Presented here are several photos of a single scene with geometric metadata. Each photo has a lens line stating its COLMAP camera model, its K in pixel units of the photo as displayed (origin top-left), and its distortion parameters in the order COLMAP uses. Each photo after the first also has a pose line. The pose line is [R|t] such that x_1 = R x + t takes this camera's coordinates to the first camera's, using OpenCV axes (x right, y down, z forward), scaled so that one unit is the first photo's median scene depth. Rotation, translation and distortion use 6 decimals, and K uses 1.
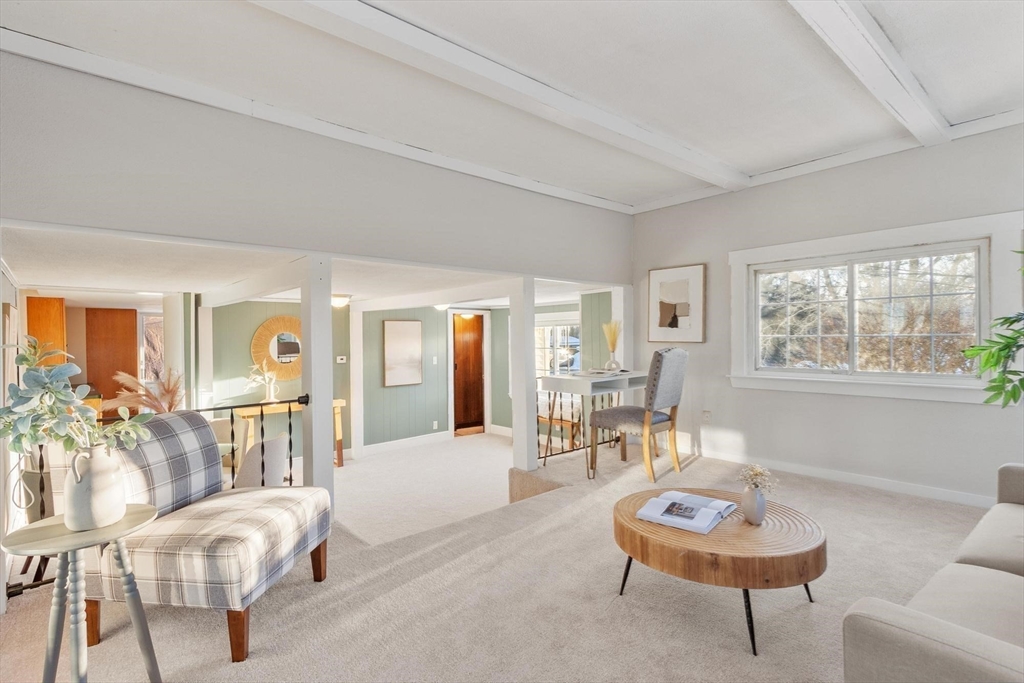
lens RADIAL K [[499.1, 0, 512.0], [0, 499.1, 341.5], [0, 0, 1]] dist [0.001487, 0.000215]
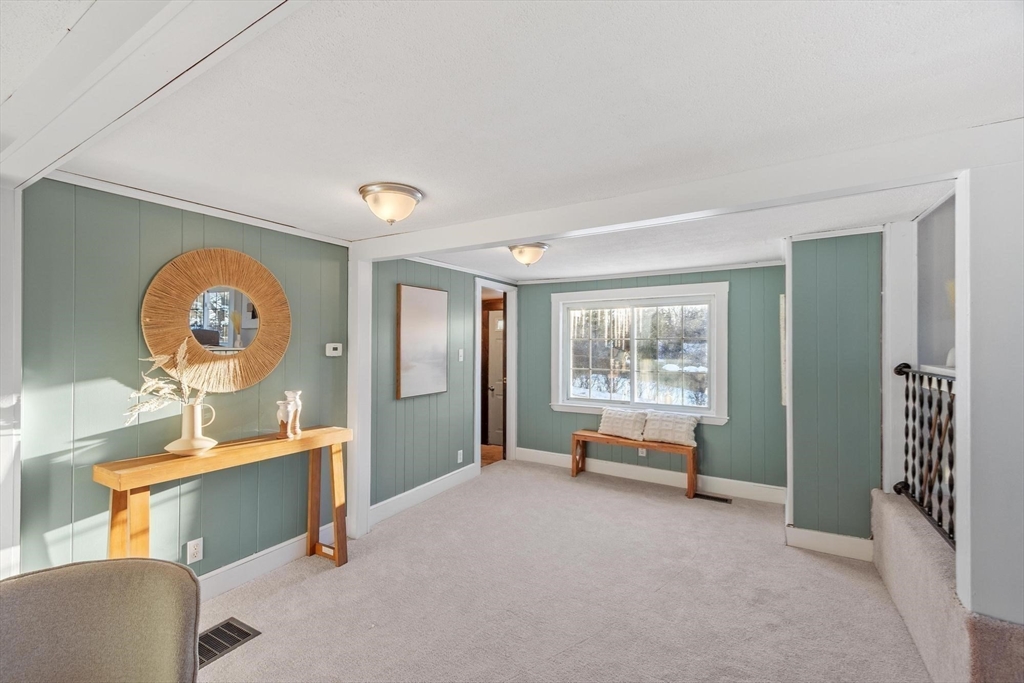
lens RADIAL K [[444.6, 0, 512.0], [0, 444.6, 341.5], [0, 0, 1]] dist [0.000928, 0.000087]
pose [[0.946119, 0.013360, 0.323542, -0.298617], [-0.007231, 0.999771, -0.020140, 0.033663], [-0.323737, 0.016716, 0.945999, 0.470964]]
